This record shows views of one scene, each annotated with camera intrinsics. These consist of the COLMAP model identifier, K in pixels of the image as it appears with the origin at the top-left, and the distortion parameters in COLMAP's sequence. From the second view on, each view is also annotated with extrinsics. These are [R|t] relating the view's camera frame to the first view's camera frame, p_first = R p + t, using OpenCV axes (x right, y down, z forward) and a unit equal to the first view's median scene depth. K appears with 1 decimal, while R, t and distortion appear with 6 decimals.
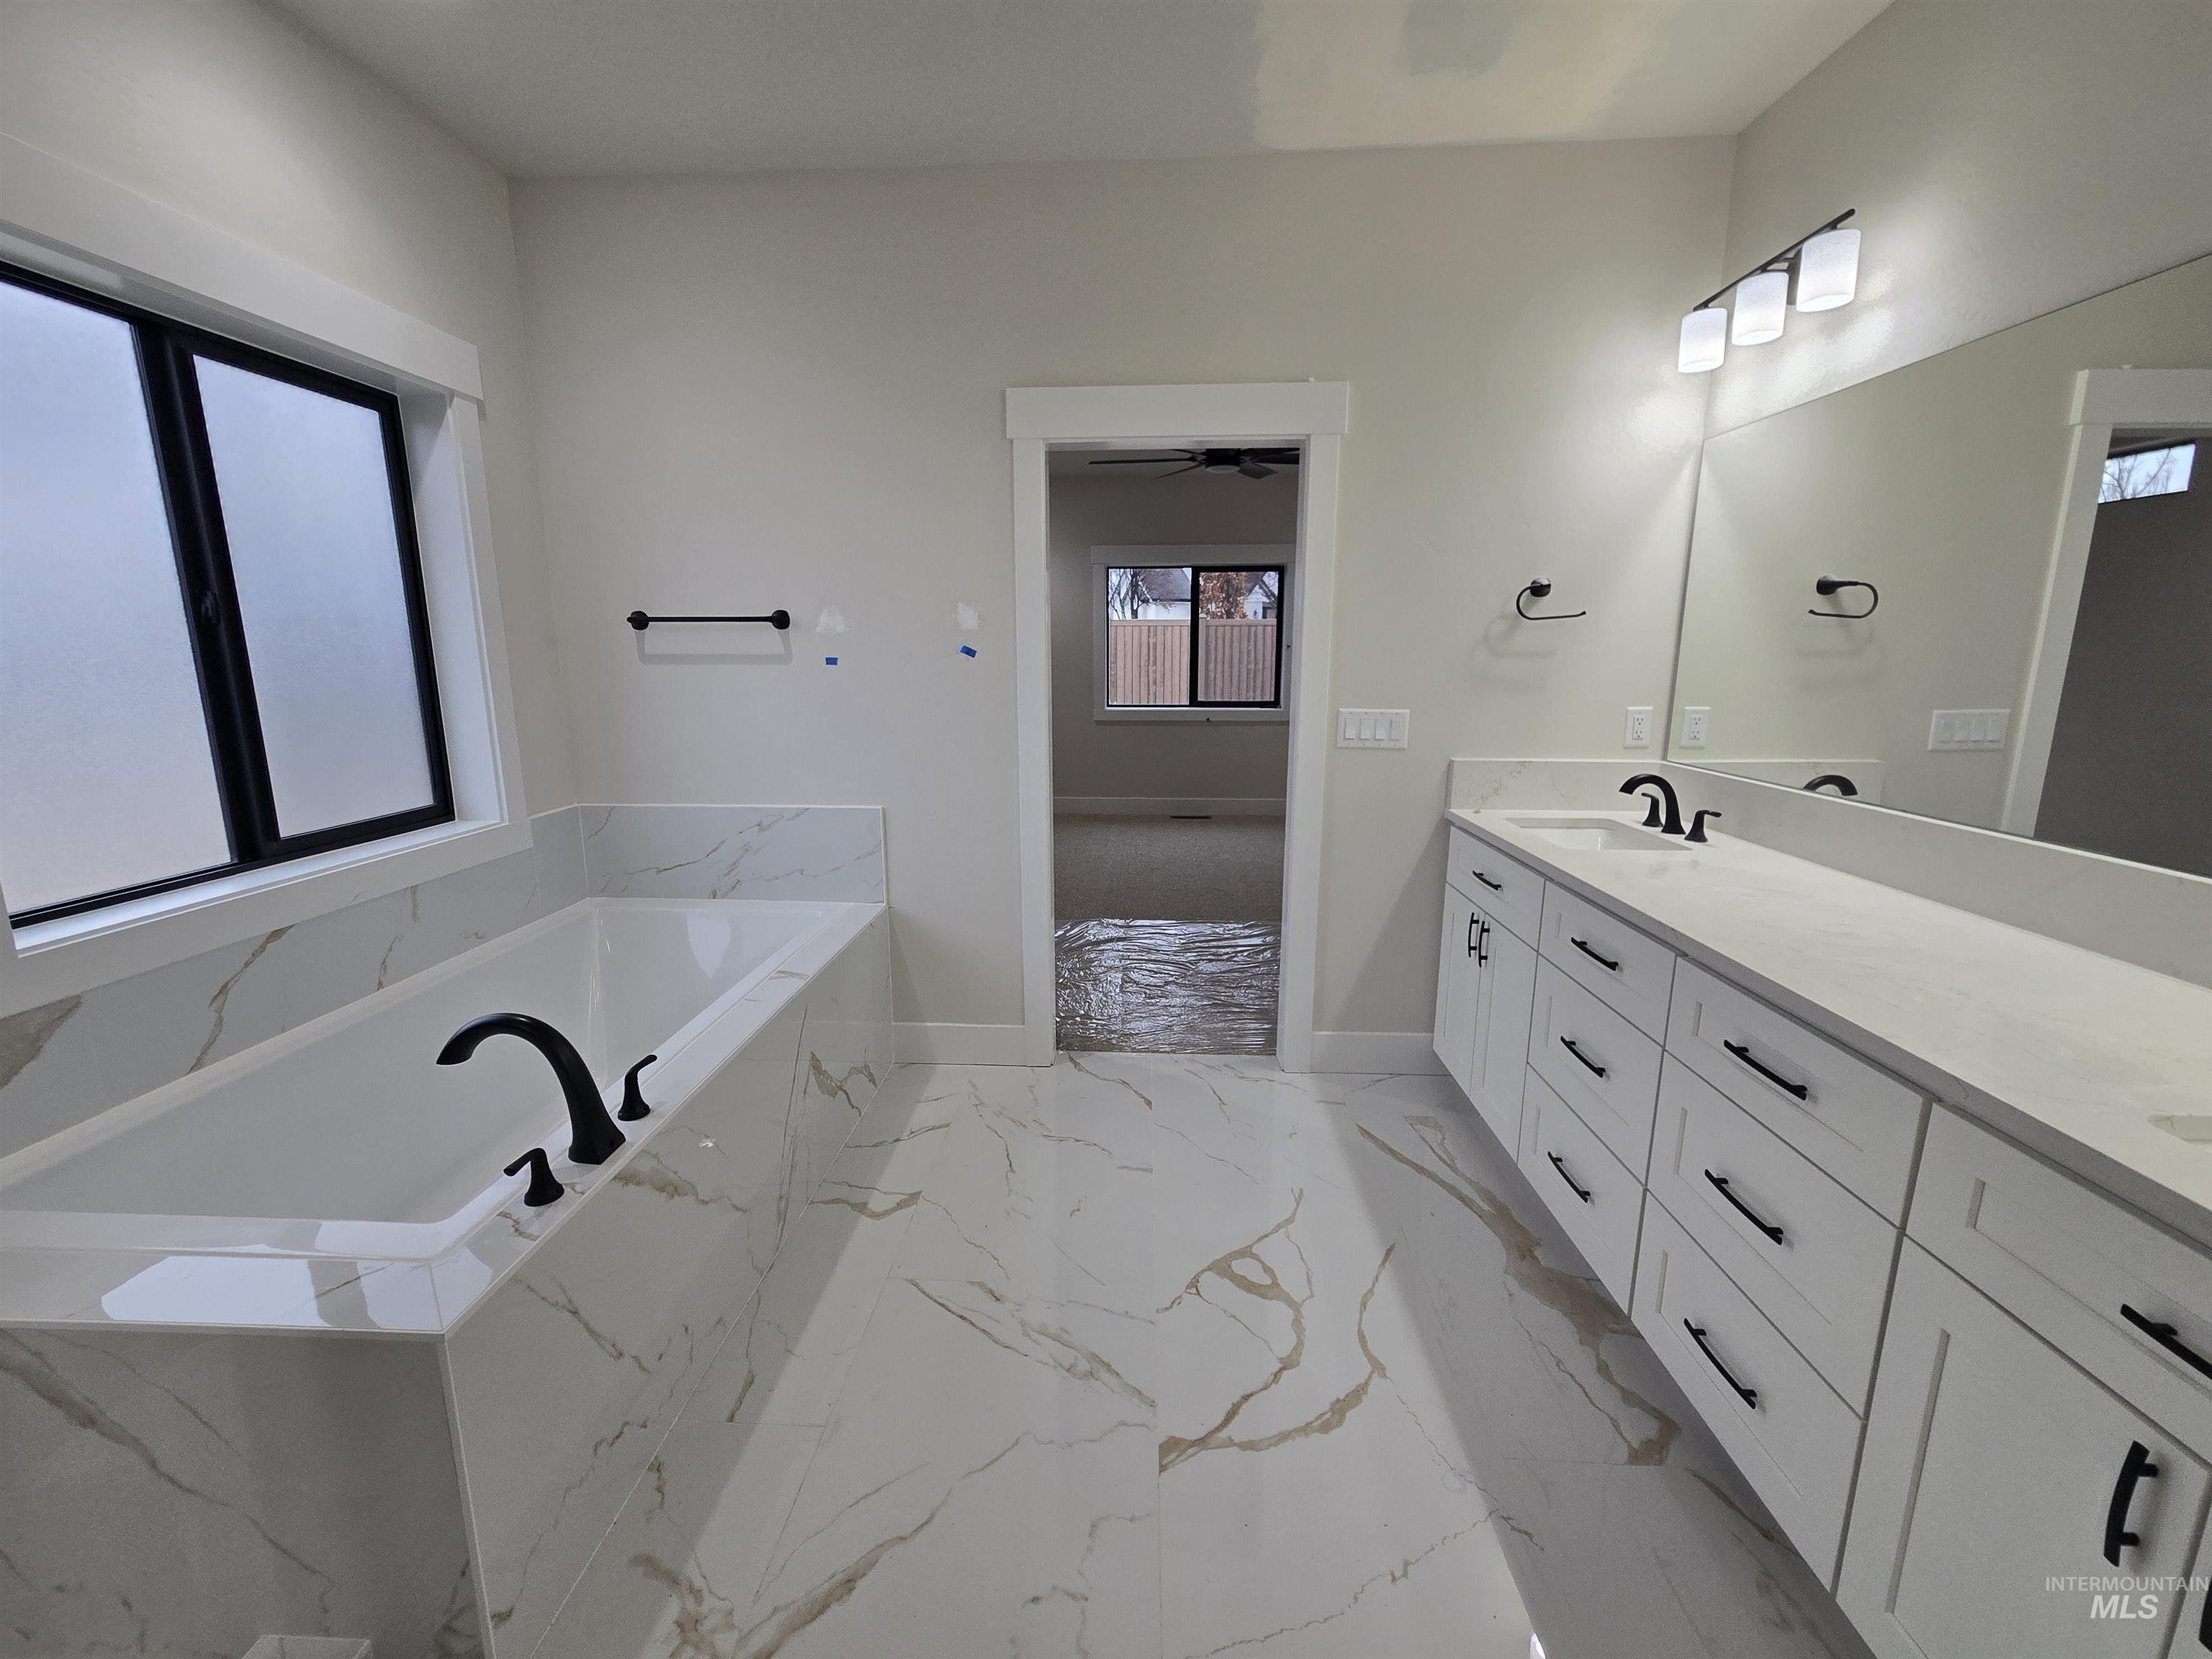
lens RADIAL K [[896.9, 0, 1090.8], [0, 896.9, 825.4], [0, 0, 1]] dist [0.000156, -0.000127]
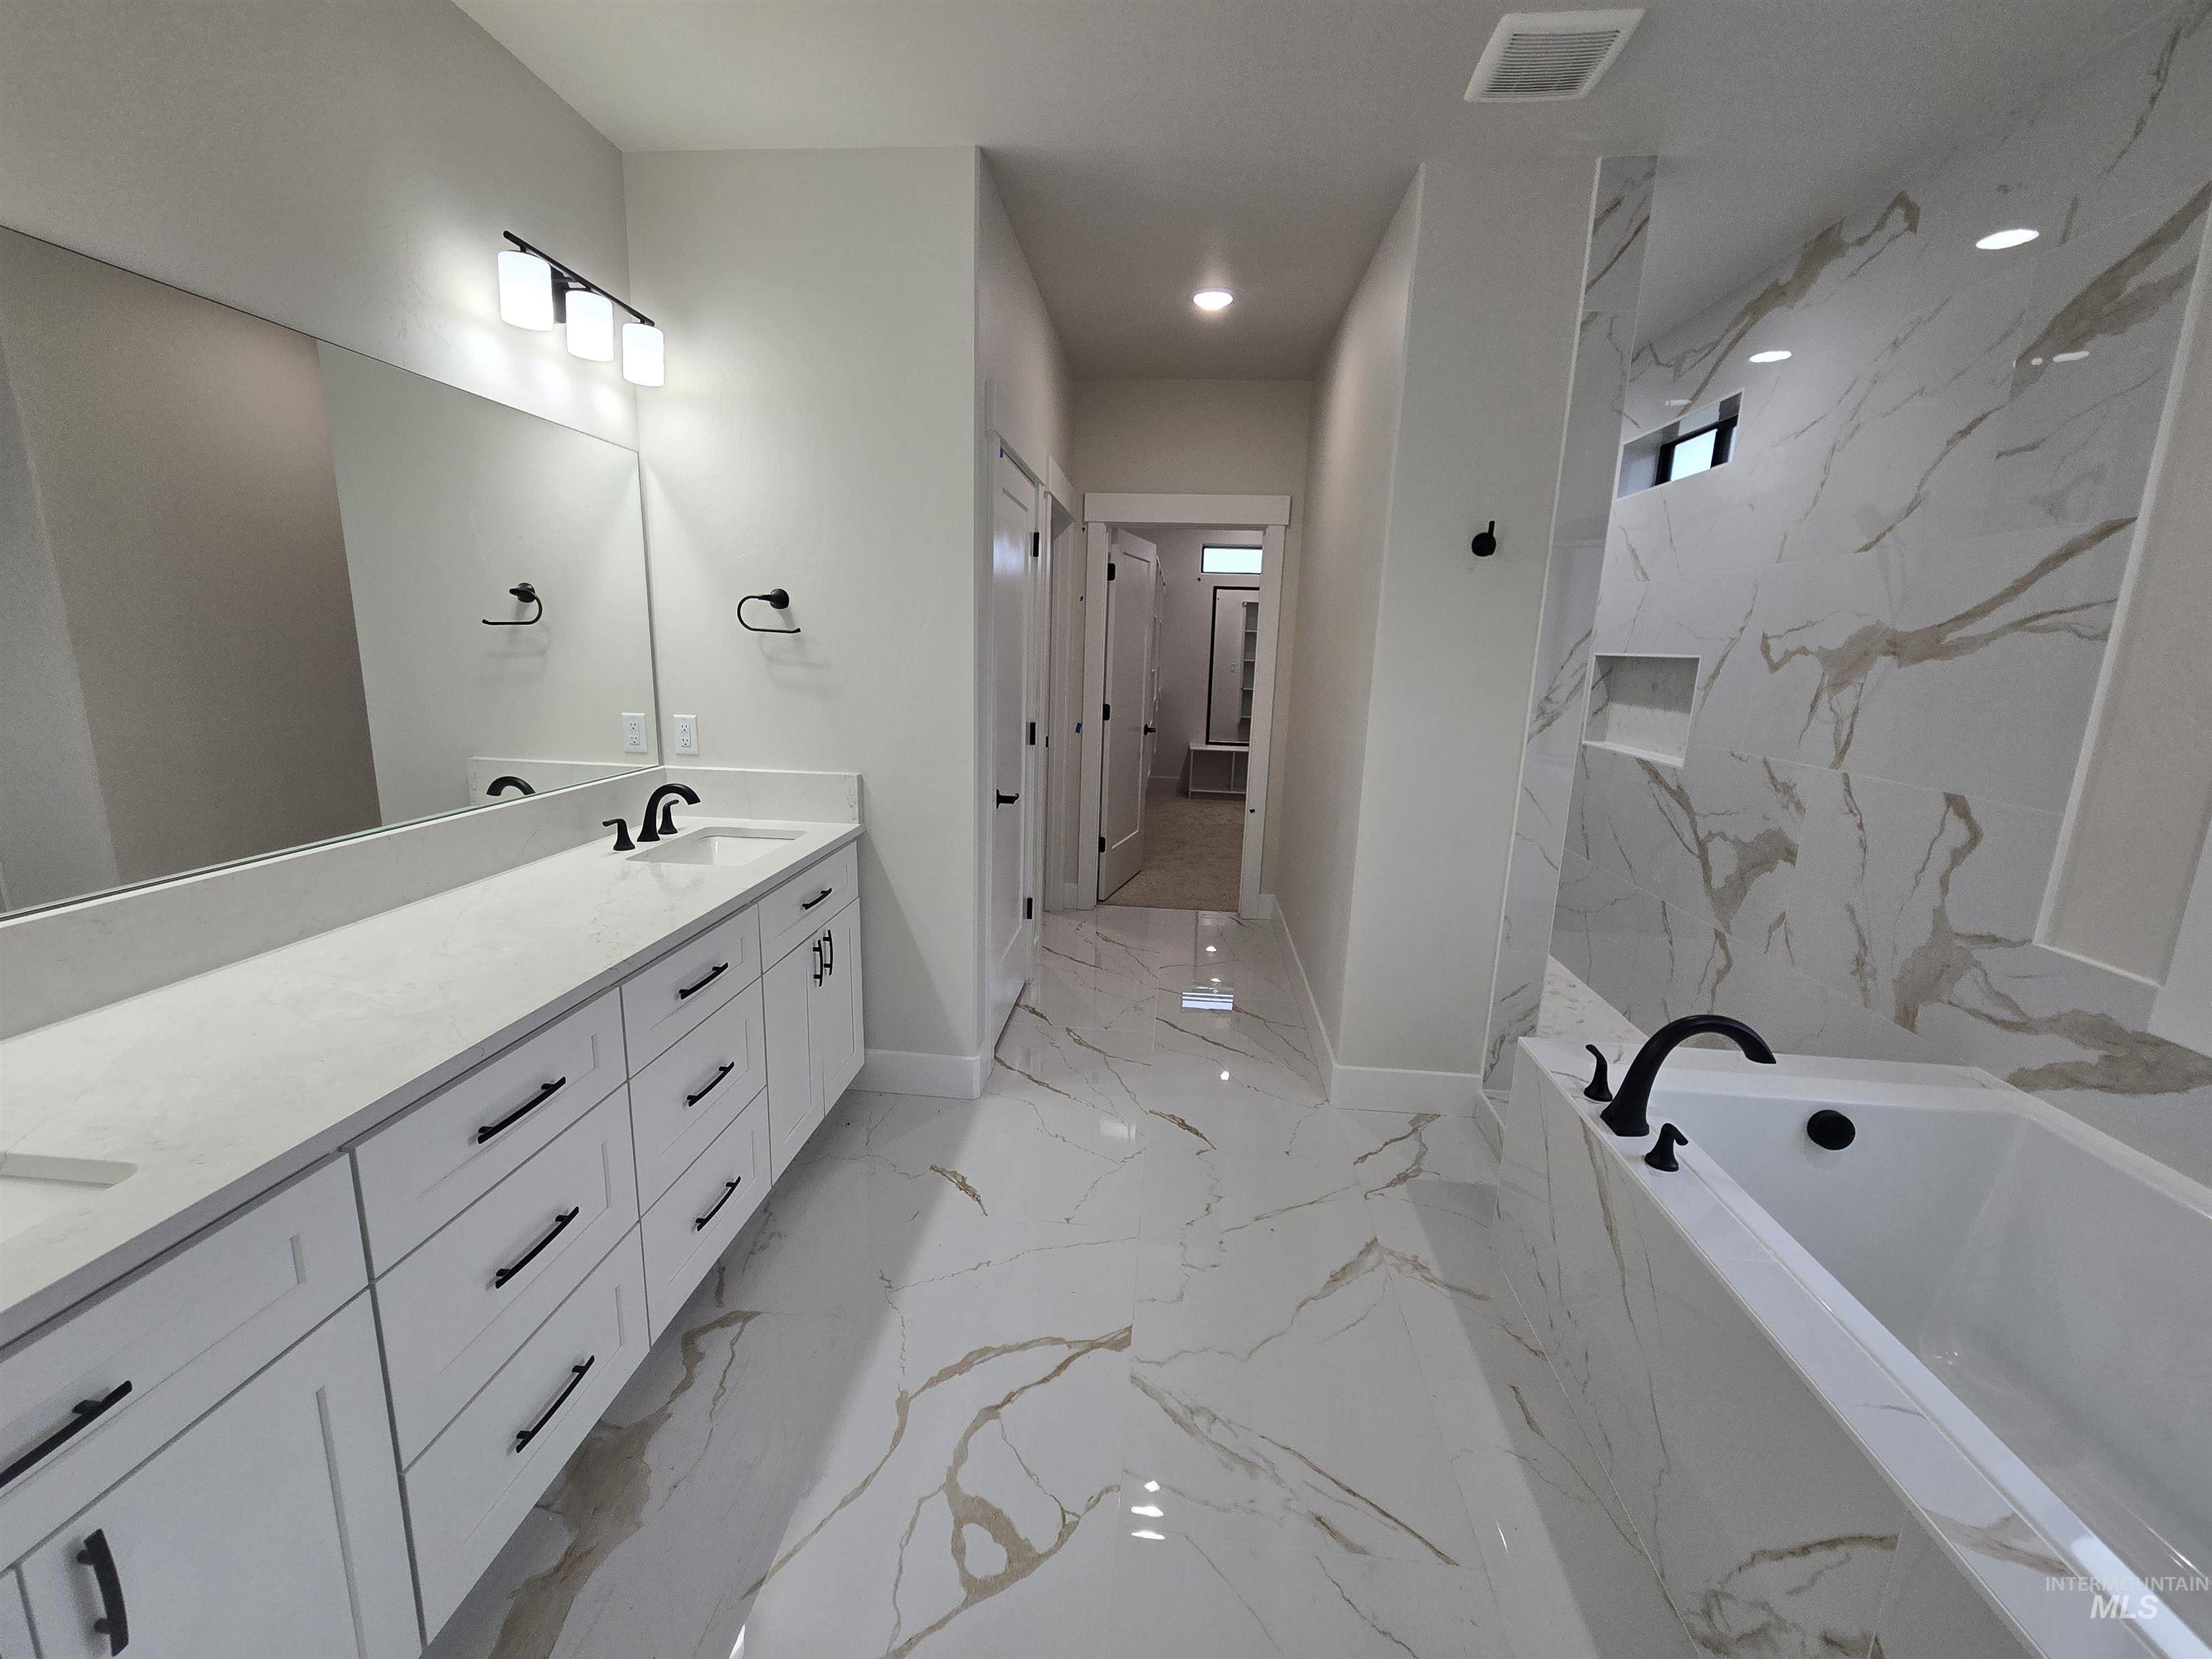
lens RADIAL K [[896.9, 0, 1090.8], [0, 896.9, 825.4], [0, 0, 1]] dist [0.000156, -0.000127]
pose [[-0.998826, -0.034222, 0.034283, 0.100217], [-0.018468, 0.923310, 0.383612, -0.369994], [-0.044782, 0.382528, -0.922858, 1.660915]]
